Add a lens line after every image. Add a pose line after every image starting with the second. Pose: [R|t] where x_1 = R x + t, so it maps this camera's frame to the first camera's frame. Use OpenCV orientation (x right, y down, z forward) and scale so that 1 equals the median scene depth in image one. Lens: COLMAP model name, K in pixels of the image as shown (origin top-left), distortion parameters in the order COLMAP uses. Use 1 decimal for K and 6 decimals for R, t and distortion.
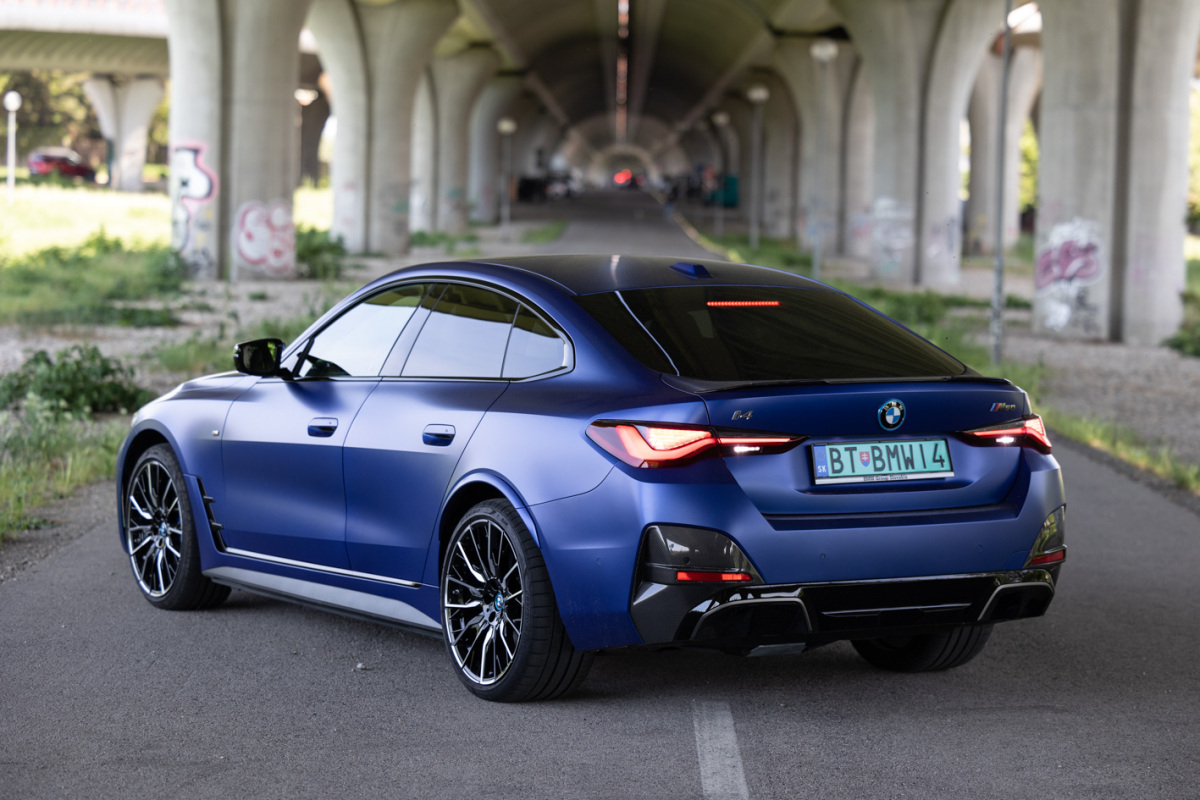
lens RADIAL K [[3322.8, 0, 603.1], [0, 3322.8, 399.9], [0, 0, 1]] dist [-0.010249, -0.792515]
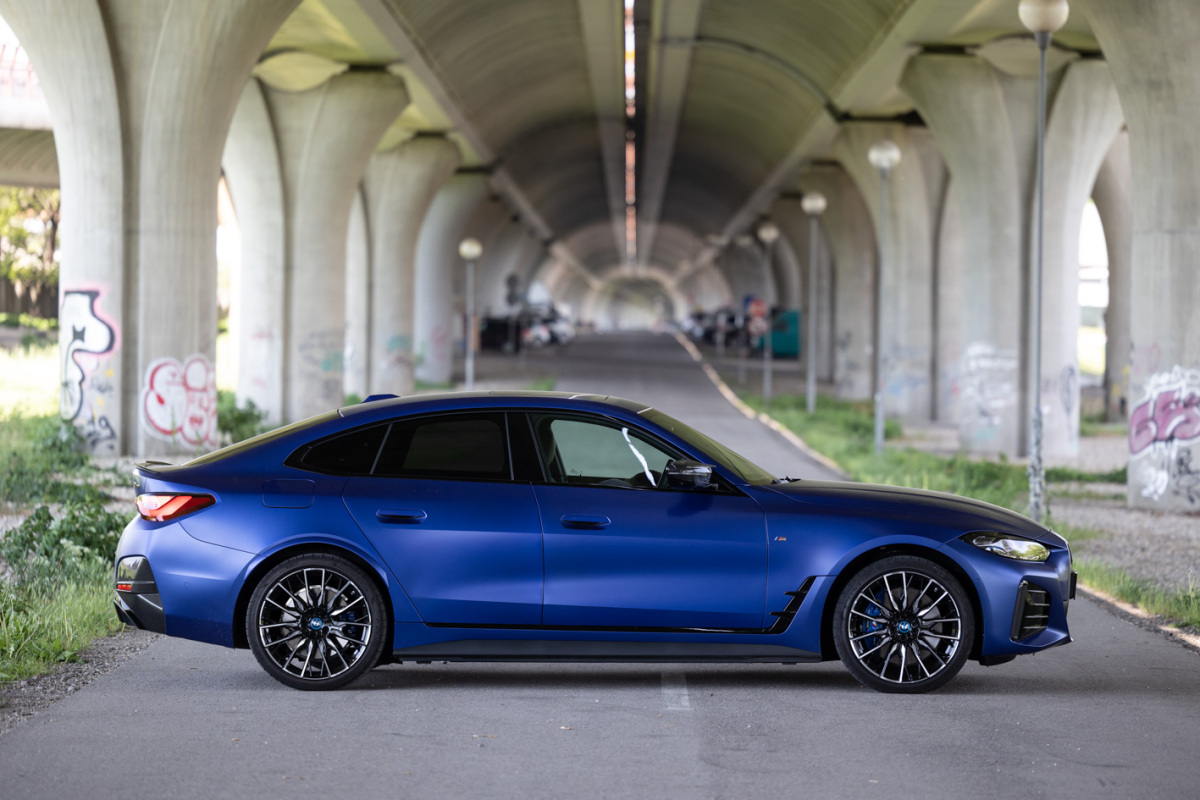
lens RADIAL K [[5376.3, 0, 622.0], [0, 5376.3, 297.5], [0, 0, 1]] dist [-0.130069, 2.069887]
pose [[0.999935, -0.010981, 0.003120, 0.000445], [0.011171, 0.997523, -0.069452, 0.012334], [-0.002350, 0.069482, 0.997580, -0.209691]]
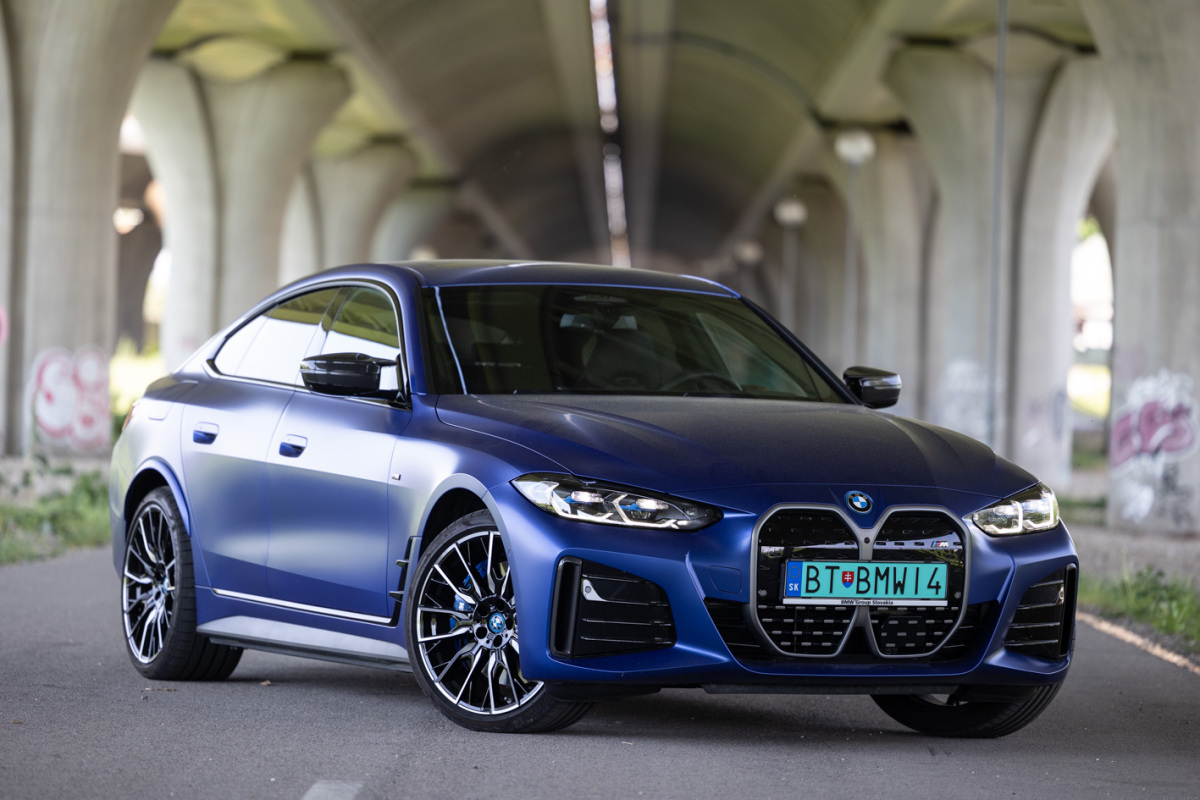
lens RADIAL K [[5555.4, 0, 488.3], [0, 5555.4, 398.2], [0, 0, 1]] dist [-0.091249, 2.519098]
pose [[0.999719, 0.005464, -0.023072, 0.012752], [-0.006862, 0.998118, -0.060934, 0.017617], [0.022696, 0.061075, 0.997875, -0.152234]]
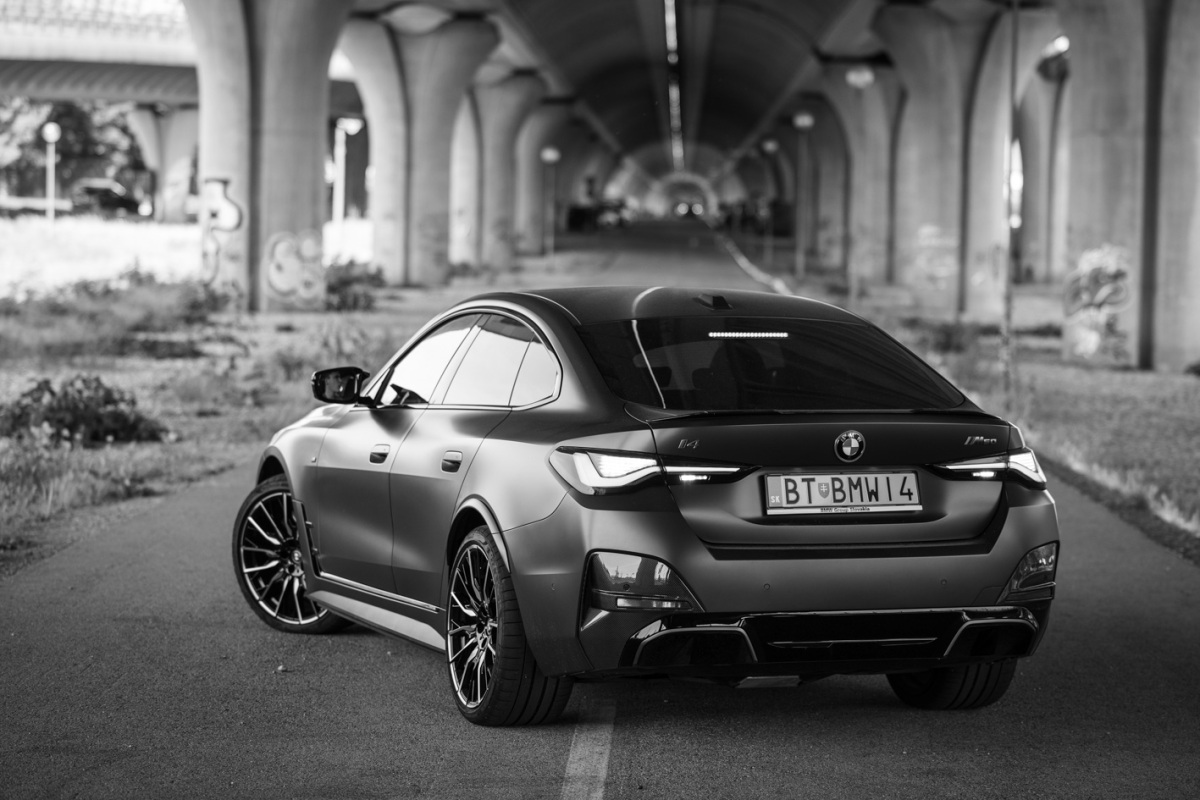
lens RADIAL K [[3405.1, 0, 598.0], [0, 3405.1, 400.1], [0, 0, 1]] dist [0.003400, -0.941694]
pose [[0.999768, -0.004754, -0.021003, 0.007497], [0.004545, 0.999940, -0.009995, 0.000788], [0.021050, 0.009897, 0.999729, -0.013151]]
